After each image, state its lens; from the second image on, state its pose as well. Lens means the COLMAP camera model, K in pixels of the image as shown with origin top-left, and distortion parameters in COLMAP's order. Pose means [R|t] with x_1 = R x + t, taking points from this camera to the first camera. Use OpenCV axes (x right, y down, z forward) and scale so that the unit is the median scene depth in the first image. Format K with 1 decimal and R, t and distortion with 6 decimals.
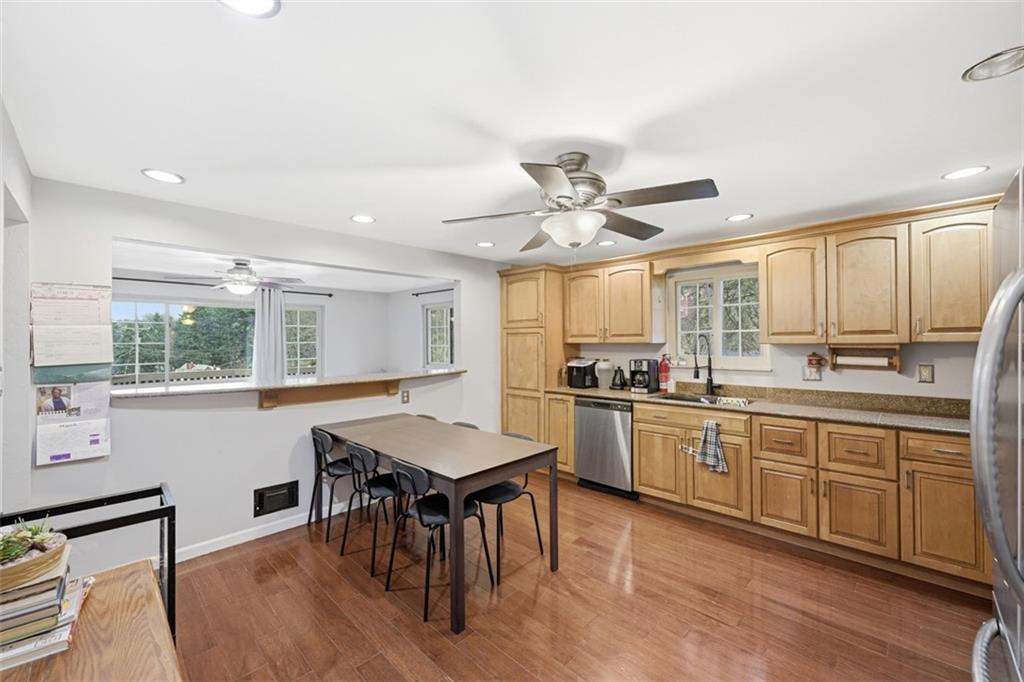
lens RADIAL K [[407.0, 0, 535.9], [0, 407.0, 340.5], [0, 0, 1]] dist [-0.001574, -0.000145]
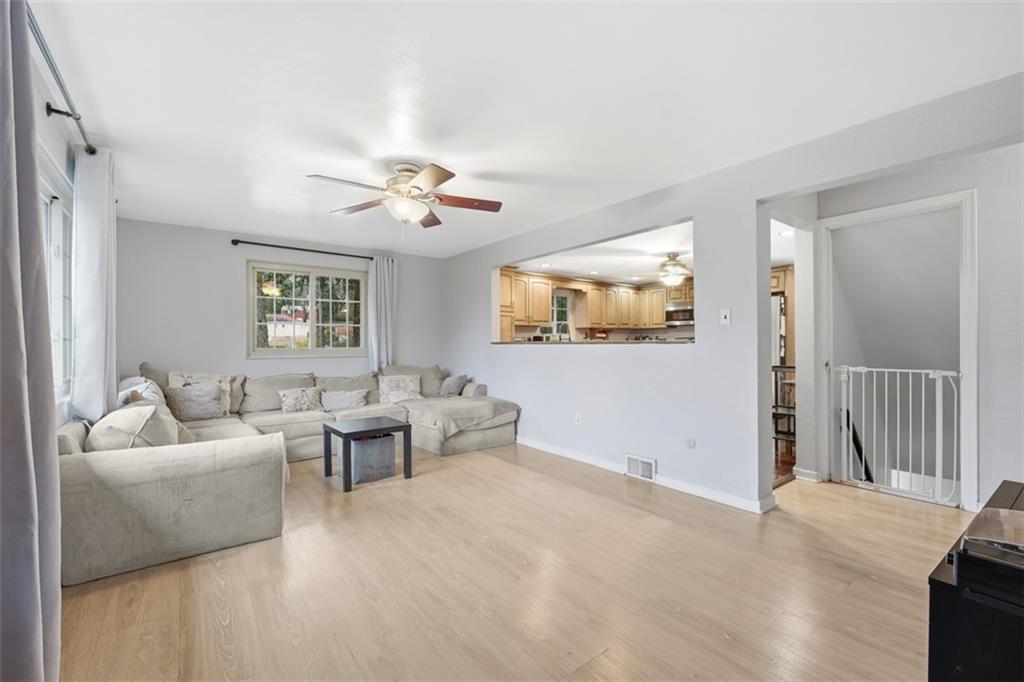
lens RADIAL K [[433.6, 0, 512.0], [0, 433.6, 341.0], [0, 0, 1]] dist [-0.000514, -0.000016]
pose [[0.161141, 0.008752, 0.986893, -0.898216], [-0.001874, 0.999962, -0.008561, 0.048550], [-0.986930, -0.000470, 0.161151, 0.475370]]
